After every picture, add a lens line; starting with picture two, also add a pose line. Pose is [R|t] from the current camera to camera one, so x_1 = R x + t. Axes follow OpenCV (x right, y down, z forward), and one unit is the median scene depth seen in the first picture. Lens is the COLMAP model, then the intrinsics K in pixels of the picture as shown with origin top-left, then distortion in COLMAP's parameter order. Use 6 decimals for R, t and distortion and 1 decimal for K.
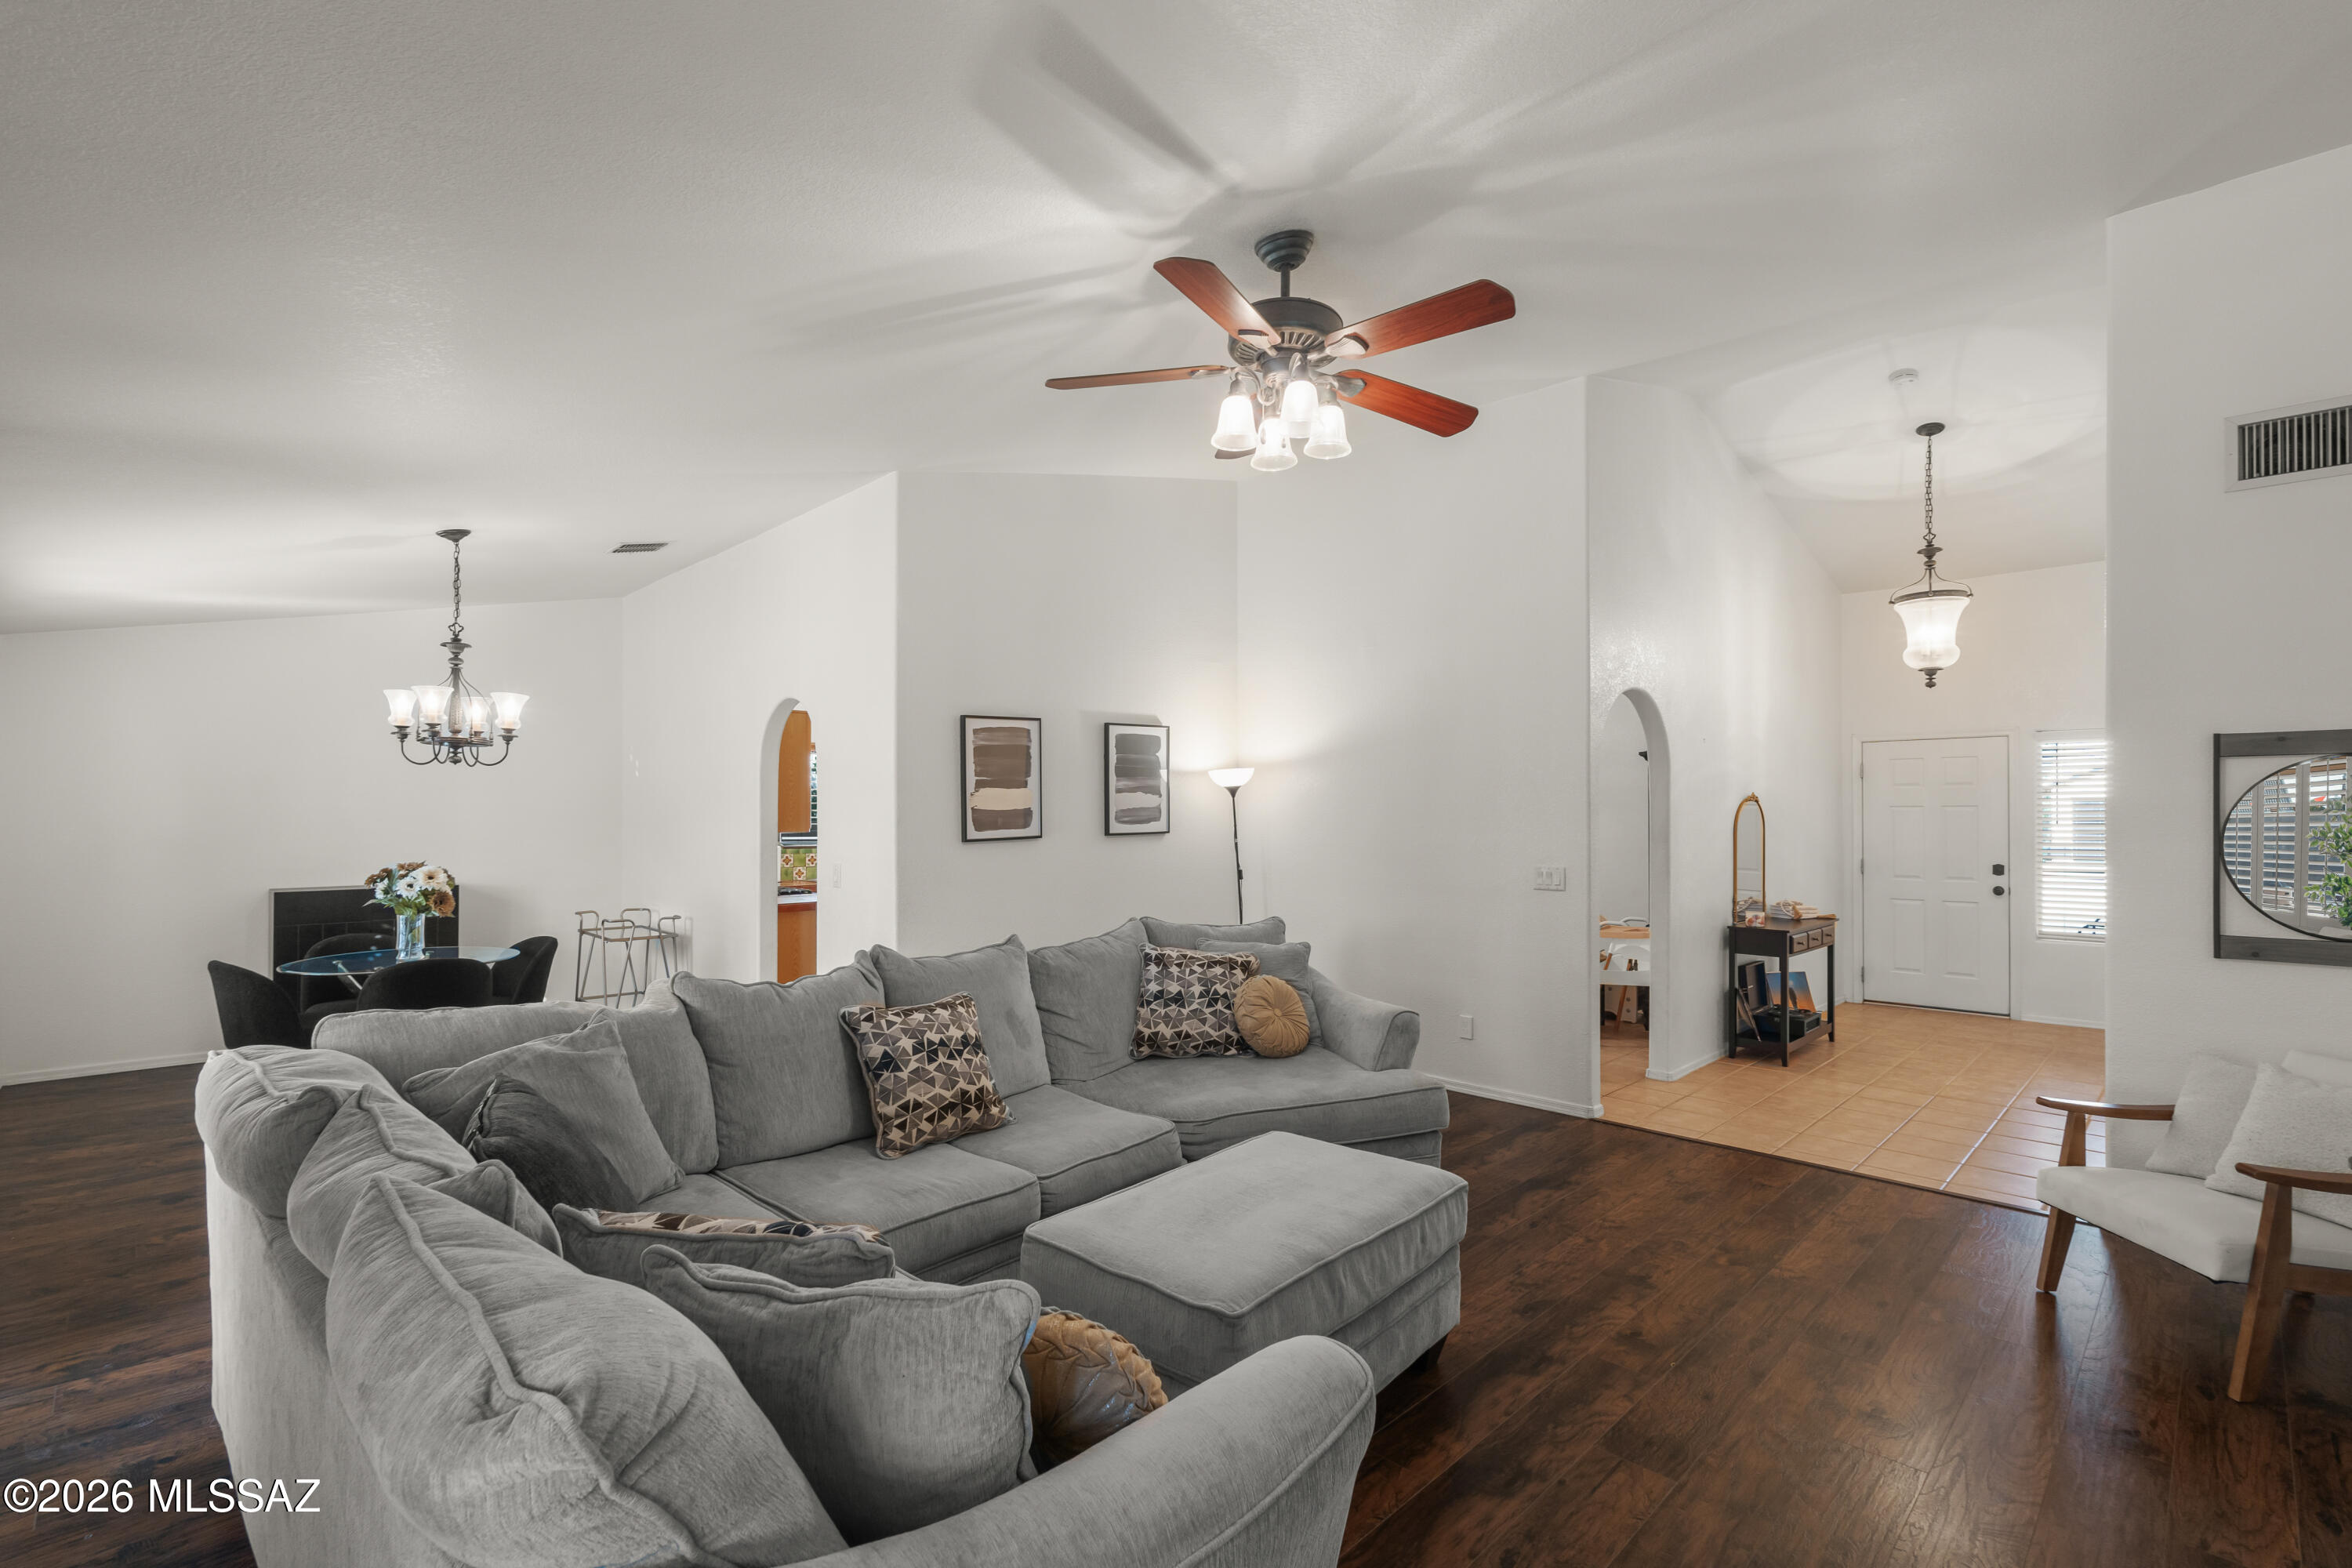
lens RADIAL K [[1043.0, 0, 1173.6], [0, 1043.0, 801.7], [0, 0, 1]] dist [-0.001725, 0.000066]
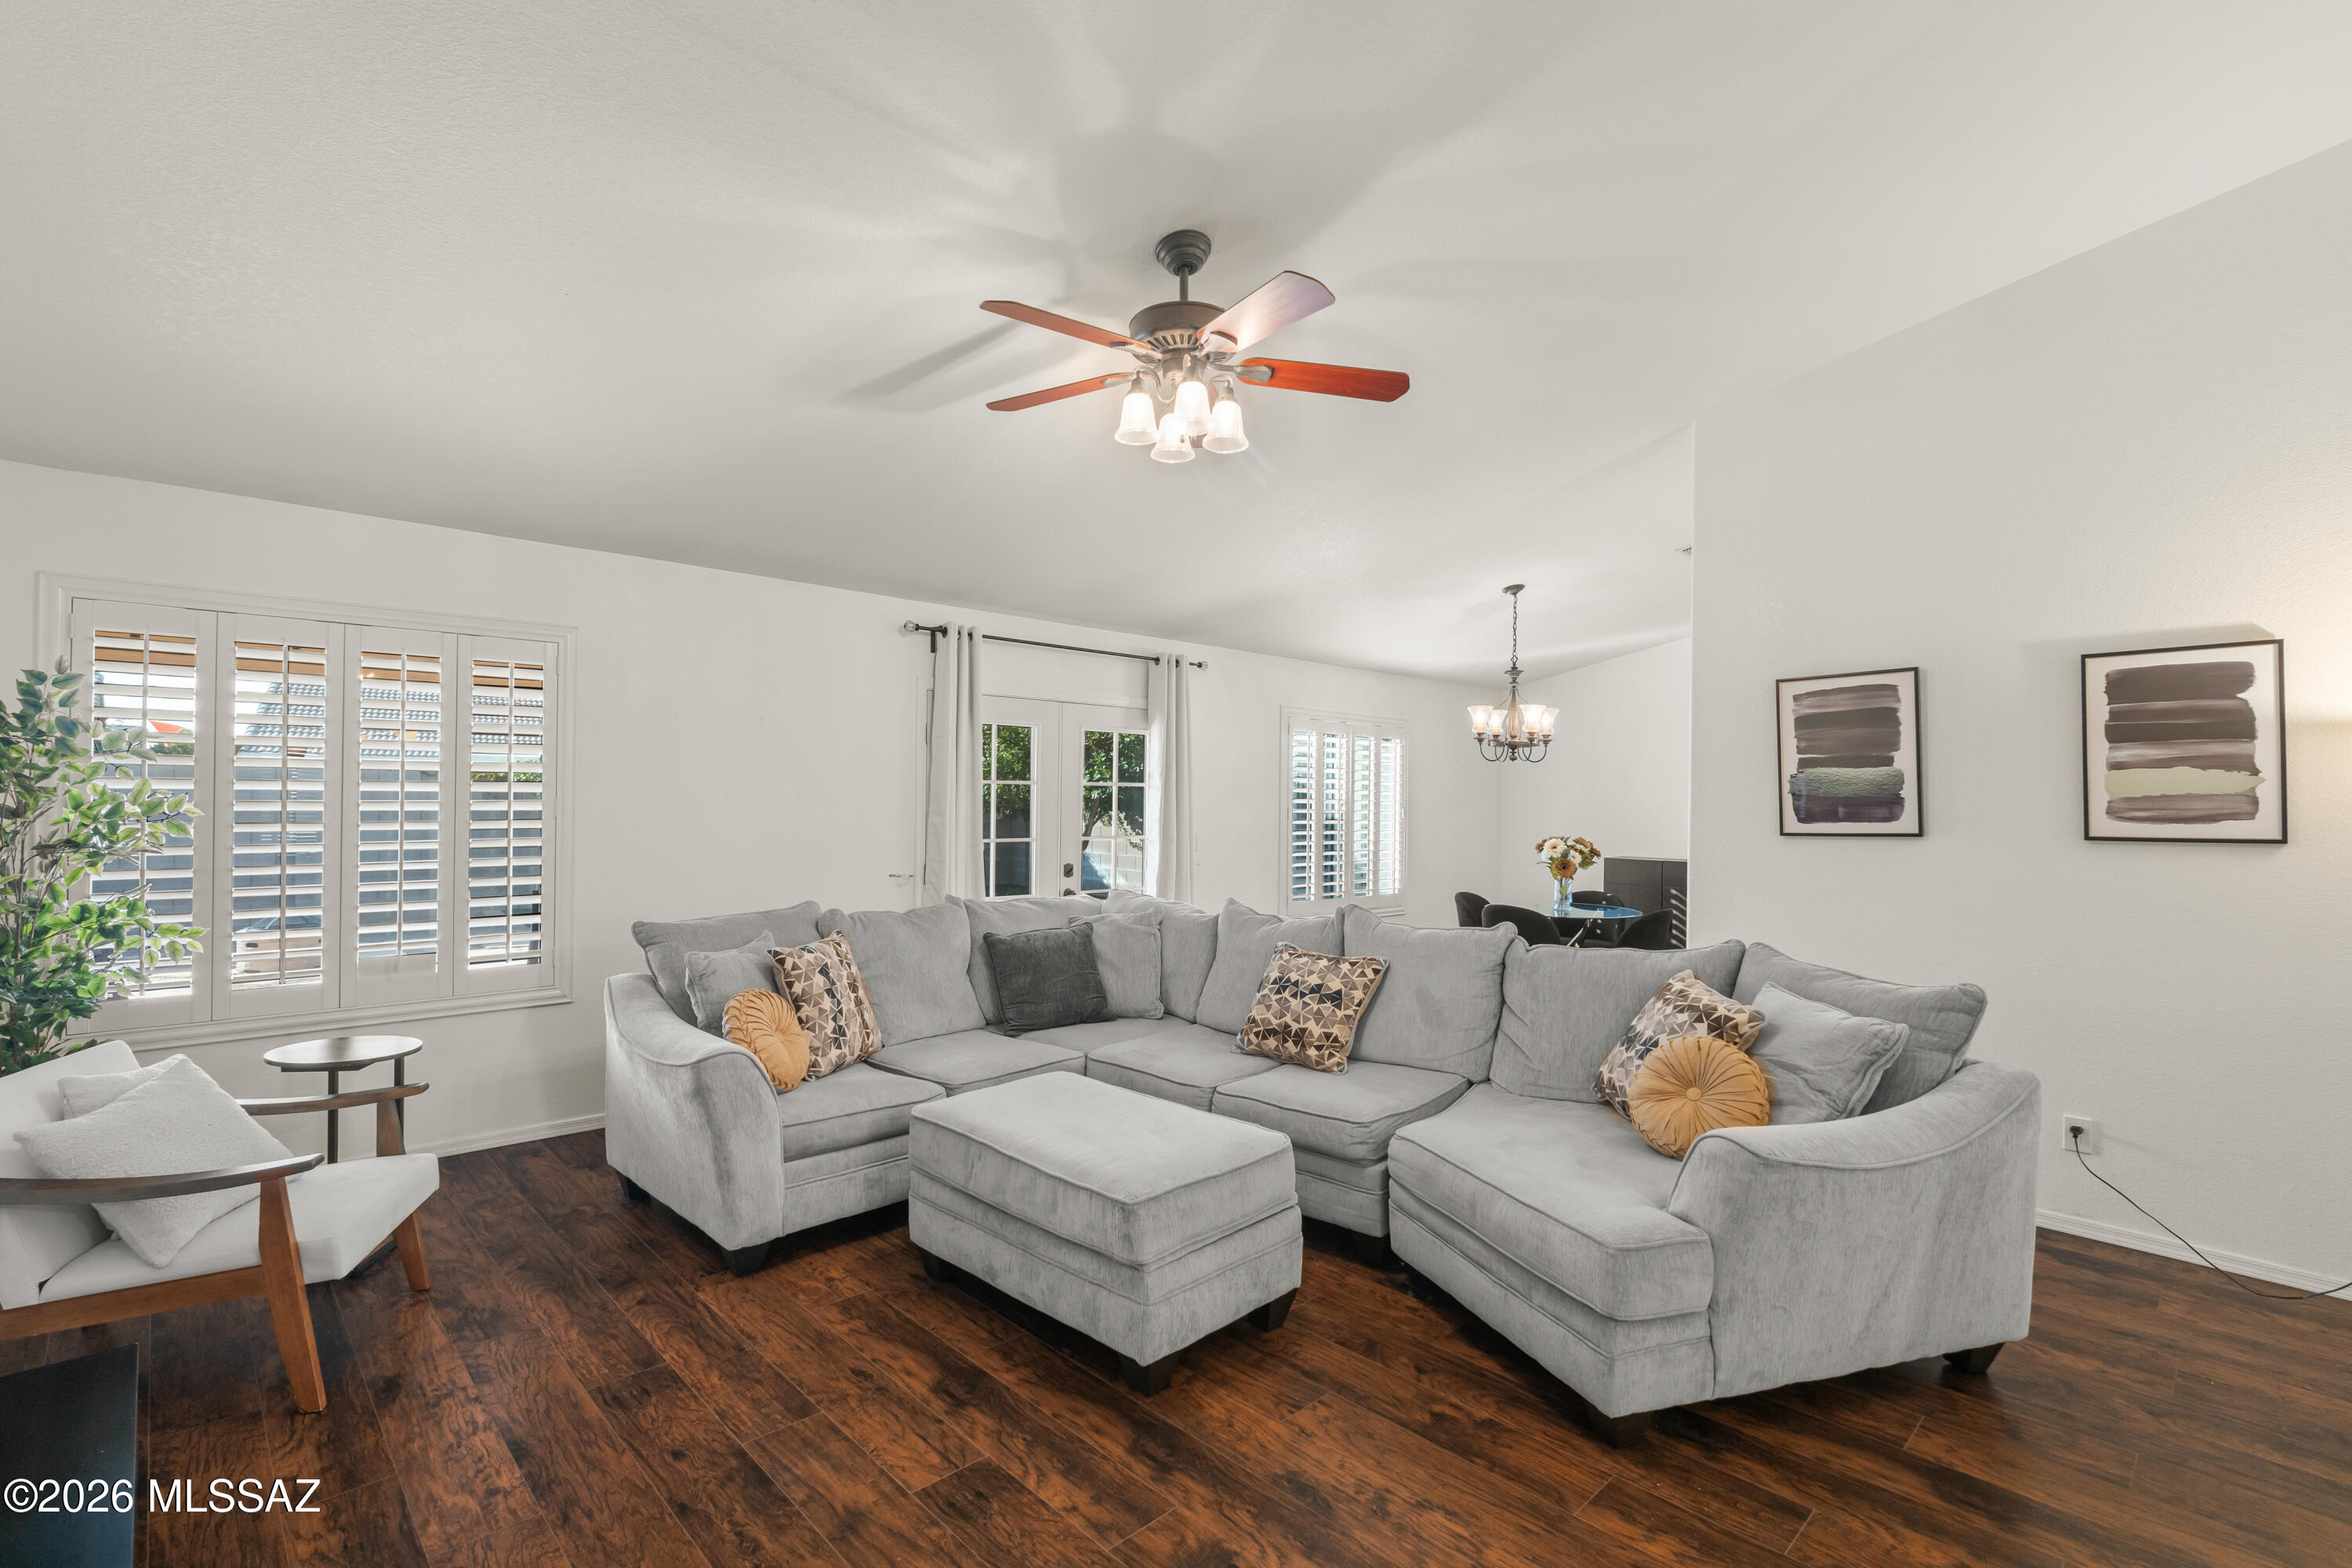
lens RADIAL K [[1071.9, 0, 1191.2], [0, 1071.9, 780.2], [0, 0, 1]] dist [-0.000425, -0.000086]
pose [[-0.002155, -0.015451, -0.999878, 0.631612], [-0.001197, 0.999880, -0.015448, 0.008964], [0.999997, 0.001164, -0.002173, 0.541216]]
